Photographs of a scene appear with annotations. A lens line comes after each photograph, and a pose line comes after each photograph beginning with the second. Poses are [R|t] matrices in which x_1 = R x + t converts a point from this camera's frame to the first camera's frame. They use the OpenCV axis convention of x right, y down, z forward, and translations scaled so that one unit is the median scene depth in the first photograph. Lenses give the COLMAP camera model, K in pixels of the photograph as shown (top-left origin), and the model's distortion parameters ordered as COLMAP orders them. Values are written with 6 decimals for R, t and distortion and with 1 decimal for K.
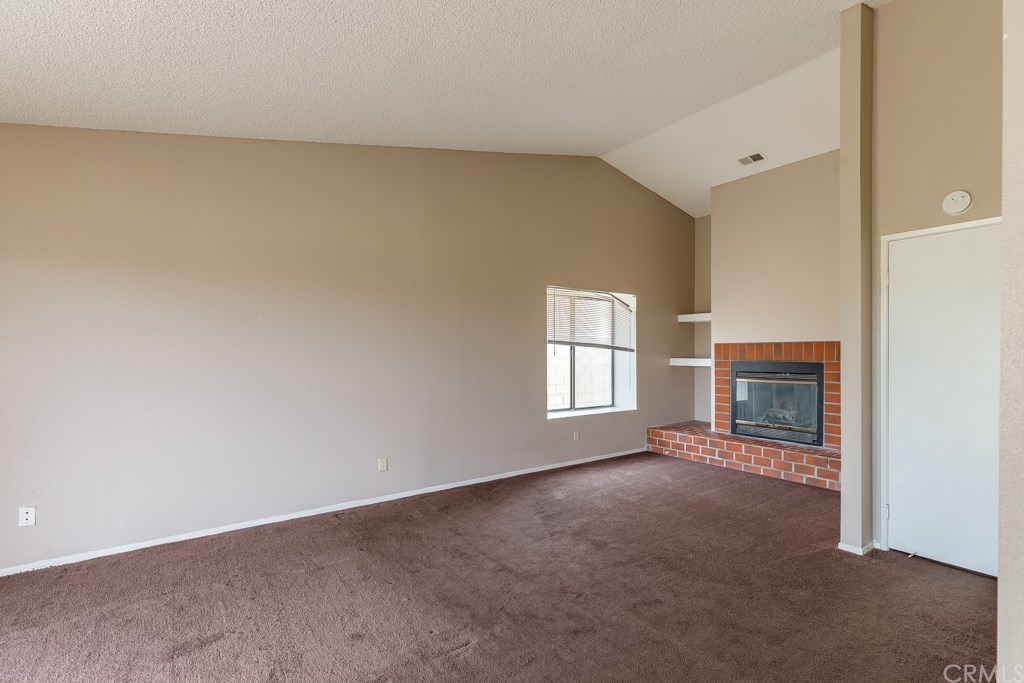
lens RADIAL K [[470.1, 0, 557.1], [0, 470.1, 354.9], [0, 0, 1]] dist [0.001236, 0.000025]
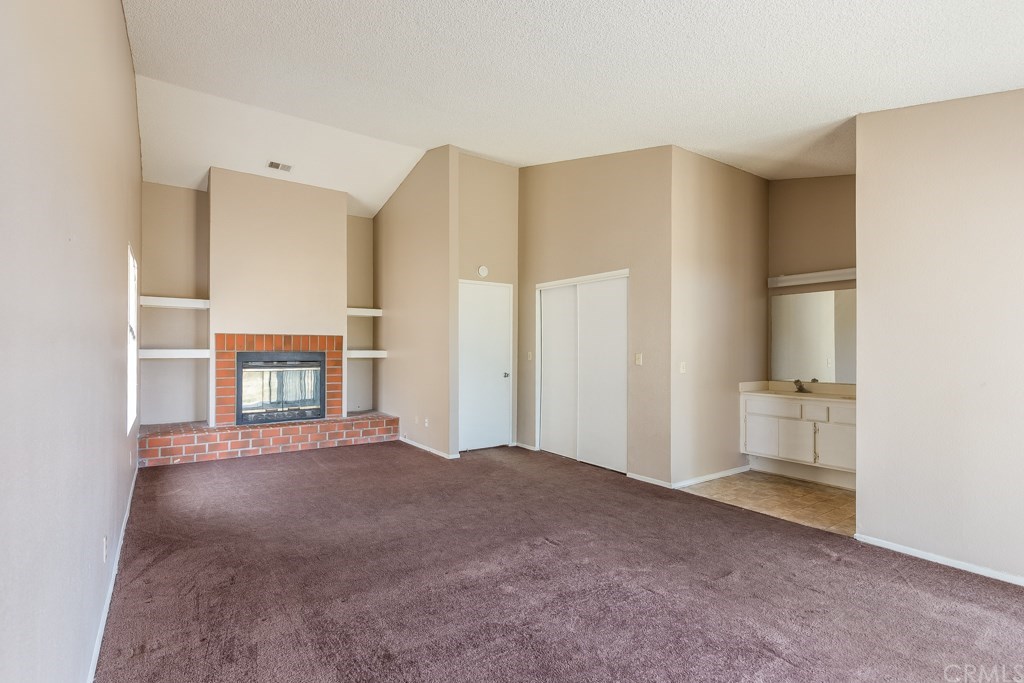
lens RADIAL K [[478.1, 0, 512.0], [0, 478.1, 341.5], [0, 0, 1]] dist [0.002111, -0.000075]
pose [[0.078480, 0.013338, 0.996826, -0.625647], [-0.001014, 0.999911, -0.013299, 0.004406], [-0.996915, 0.000033, 0.078487, 0.357466]]
